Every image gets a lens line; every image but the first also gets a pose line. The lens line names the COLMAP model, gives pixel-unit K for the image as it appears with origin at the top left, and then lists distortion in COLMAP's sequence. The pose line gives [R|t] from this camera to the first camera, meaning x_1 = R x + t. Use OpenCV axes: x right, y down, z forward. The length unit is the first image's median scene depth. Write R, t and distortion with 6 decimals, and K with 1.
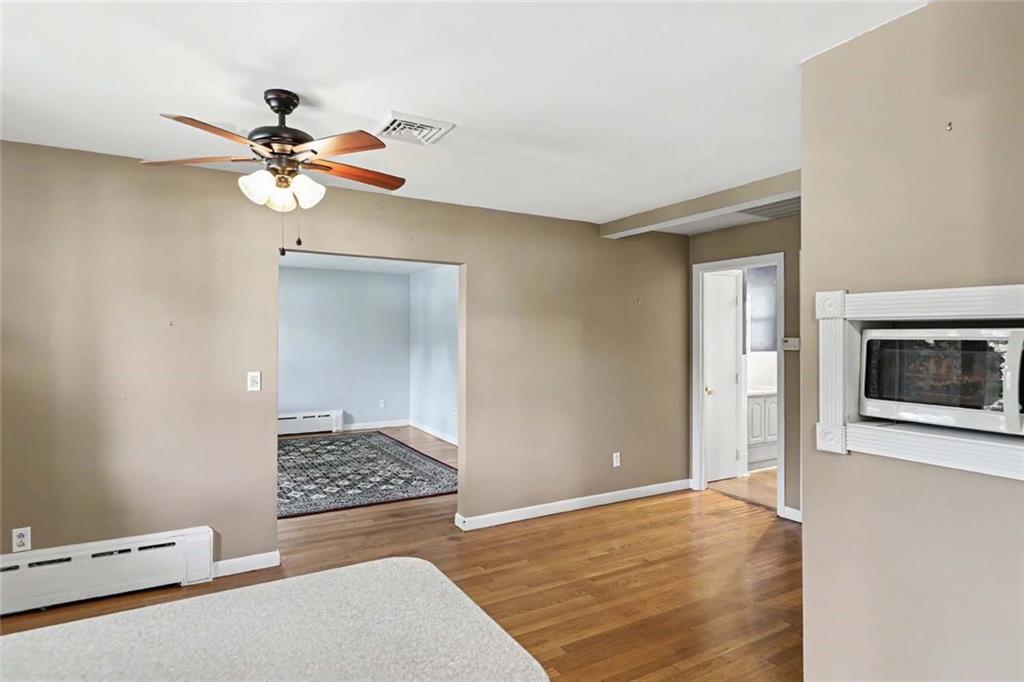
lens RADIAL K [[557.0, 0, 512.0], [0, 557.0, 341.0], [0, 0, 1]] dist [0.001564, 0.000013]
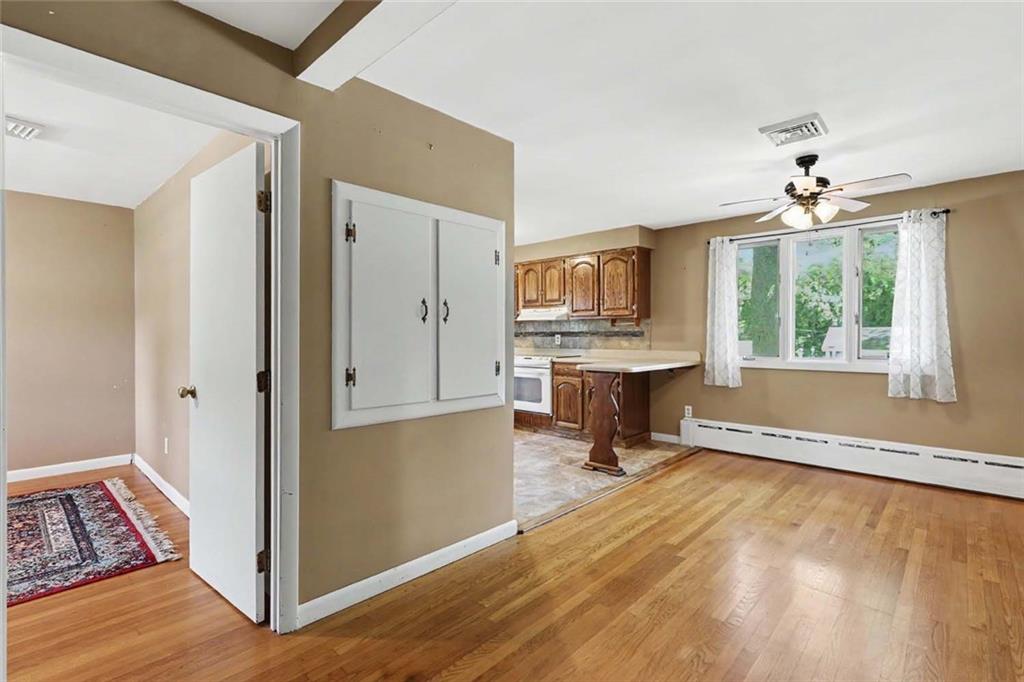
lens RADIAL K [[476.8, 0, 509.4], [0, 476.8, 338.0], [0, 0, 1]] dist [-0.000287, 0.000015]
pose [[-0.958055, -0.002905, -0.286570, 0.999079], [-0.005280, 0.999958, 0.007514, 0.096581], [0.286536, 0.008712, -0.958030, 2.509032]]
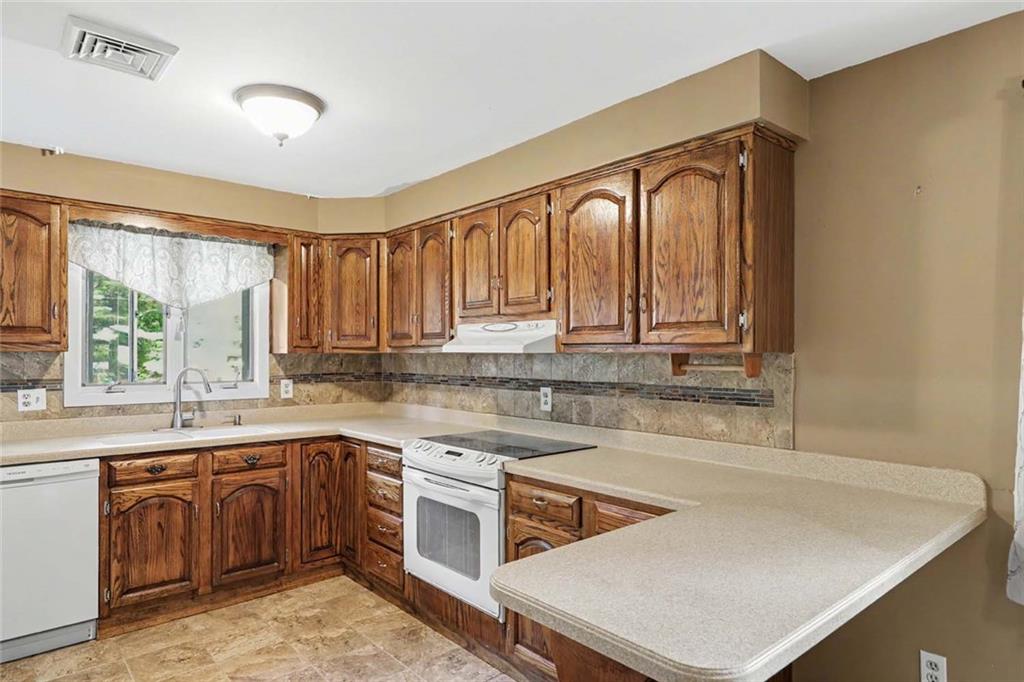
lens RADIAL K [[603.8, 0, 509.0], [0, 603.8, 353.1], [0, 0, 1]] dist [0.000594, 0.001271]
pose [[-0.982489, -0.008166, -0.186144, 0.133398], [-0.008624, 0.999961, 0.001655, -0.002267], [0.186123, 0.003232, -0.982521, 1.059613]]
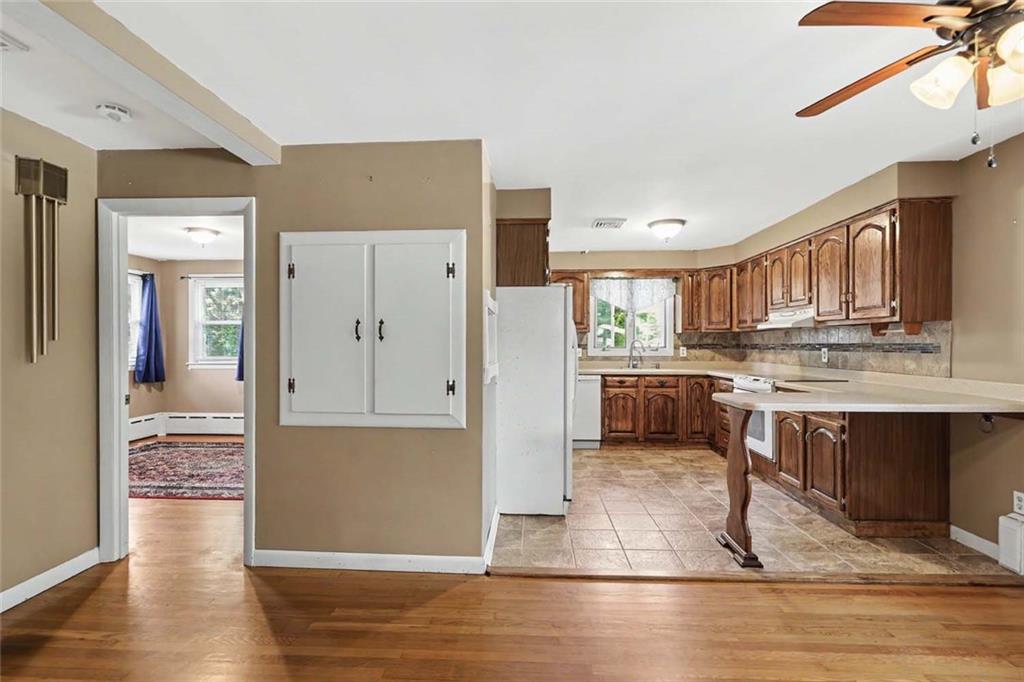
lens RADIAL K [[477.9, 0, 510.5], [0, 477.9, 345.9], [0, 0, 1]] dist [0.002760, -0.000118]
pose [[-0.837144, -0.006888, 0.546939, -0.286612], [-0.001593, 0.999947, 0.010154, 0.065891], [-0.546981, 0.007629, -0.837111, 2.157631]]
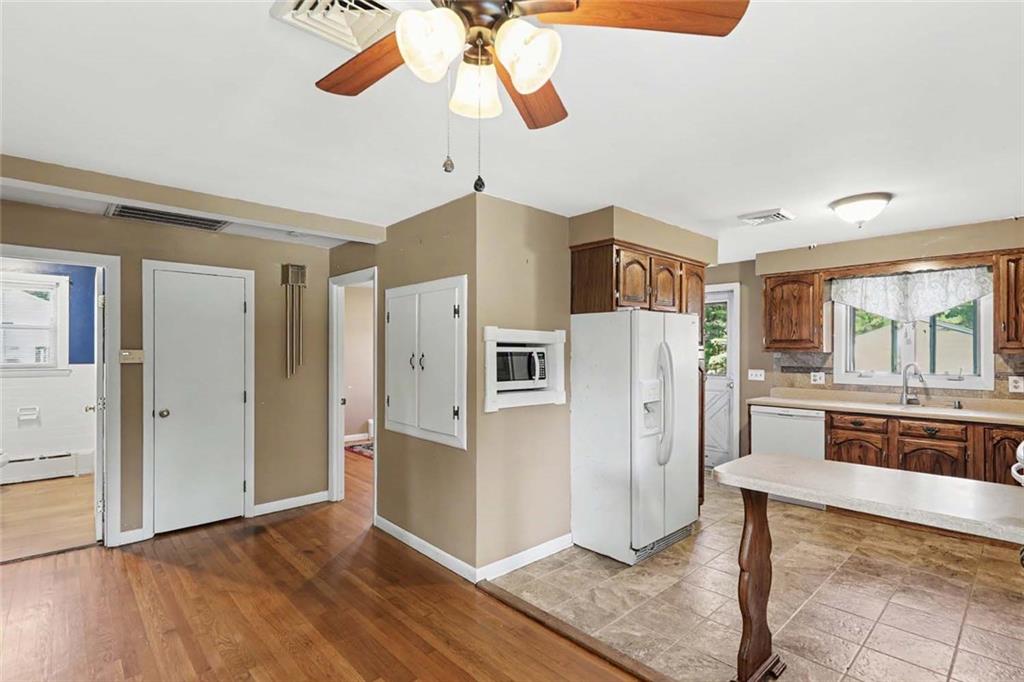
lens RADIAL K [[491.4, 0, 510.9], [0, 491.4, 350.4], [0, 0, 1]] dist [0.004729, 0.000459]
pose [[-0.221398, -0.004797, 0.975172, -1.029905], [0.000589, 0.999987, 0.005053, -0.016025], [-0.975183, 0.001693, -0.221392, 1.279471]]
